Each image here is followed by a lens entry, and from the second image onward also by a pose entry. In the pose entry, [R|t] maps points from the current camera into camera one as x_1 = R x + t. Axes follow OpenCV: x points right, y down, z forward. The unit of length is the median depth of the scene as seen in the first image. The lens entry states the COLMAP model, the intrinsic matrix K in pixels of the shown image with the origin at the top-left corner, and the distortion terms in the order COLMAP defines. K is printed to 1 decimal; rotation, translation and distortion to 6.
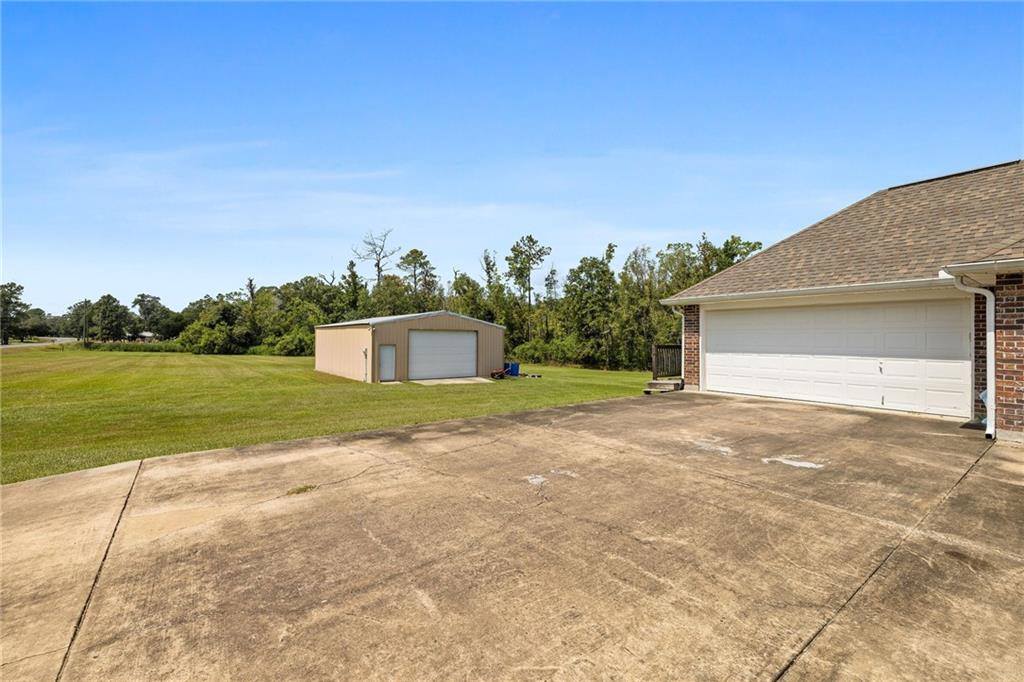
lens RADIAL K [[430.7, 0, 507.6], [0, 430.7, 337.4], [0, 0, 1]] dist [0.001808, 0.000173]
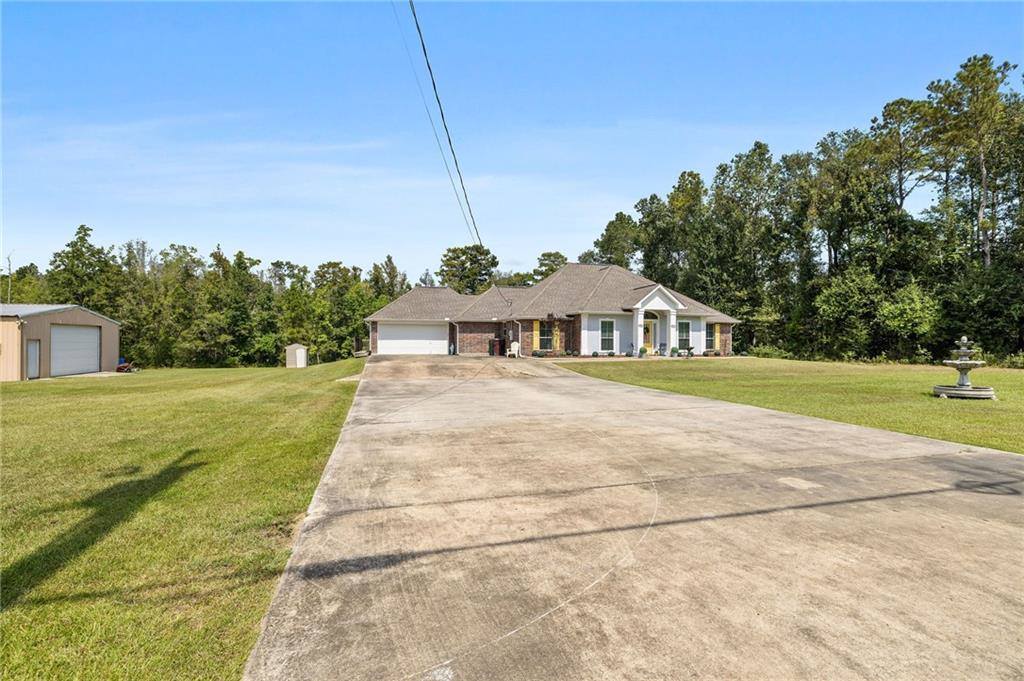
lens RADIAL K [[437.0, 0, 530.1], [0, 437.0, 342.3], [0, 0, 1]] dist [0.000139, 0.000013]
pose [[0.321810, -0.006264, 0.946784, -0.312850], [-0.003893, 0.999961, 0.007939, 0.004438], [-0.946796, -0.006240, 0.321773, -0.127829]]
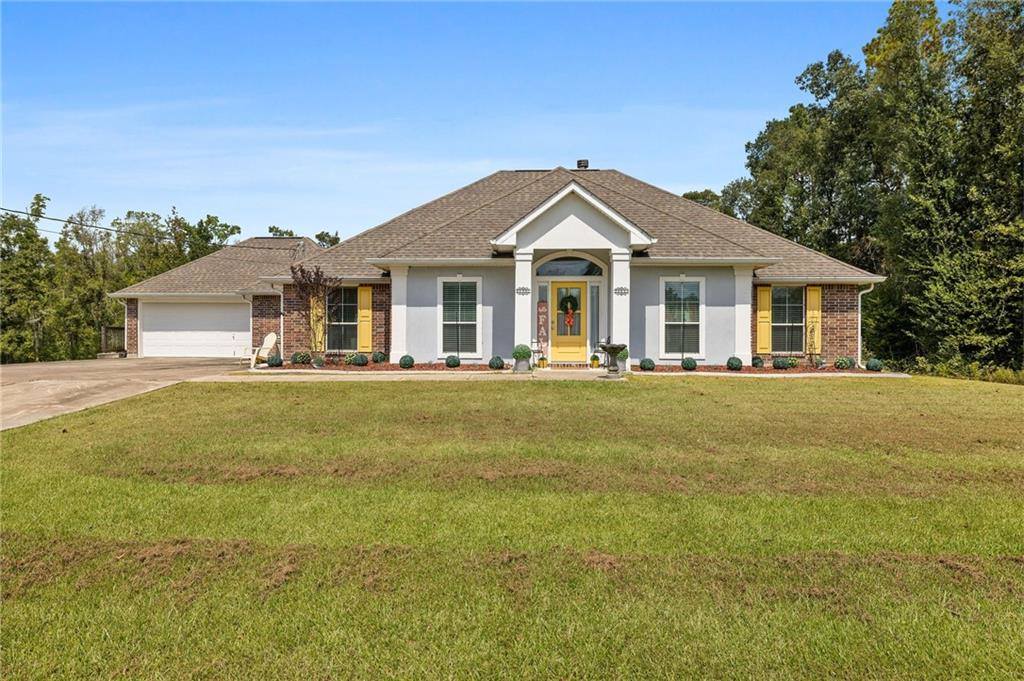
lens RADIAL K [[617.7, 0, 512.0], [0, 617.7, 340.5], [0, 0, 1]] dist [-0.000286, -0.001645]
pose [[0.620866, -0.006474, 0.783890, -0.073453], [-0.001895, 0.999951, 0.009759, 0.007842], [-0.783914, -0.007544, 0.620823, -0.232644]]
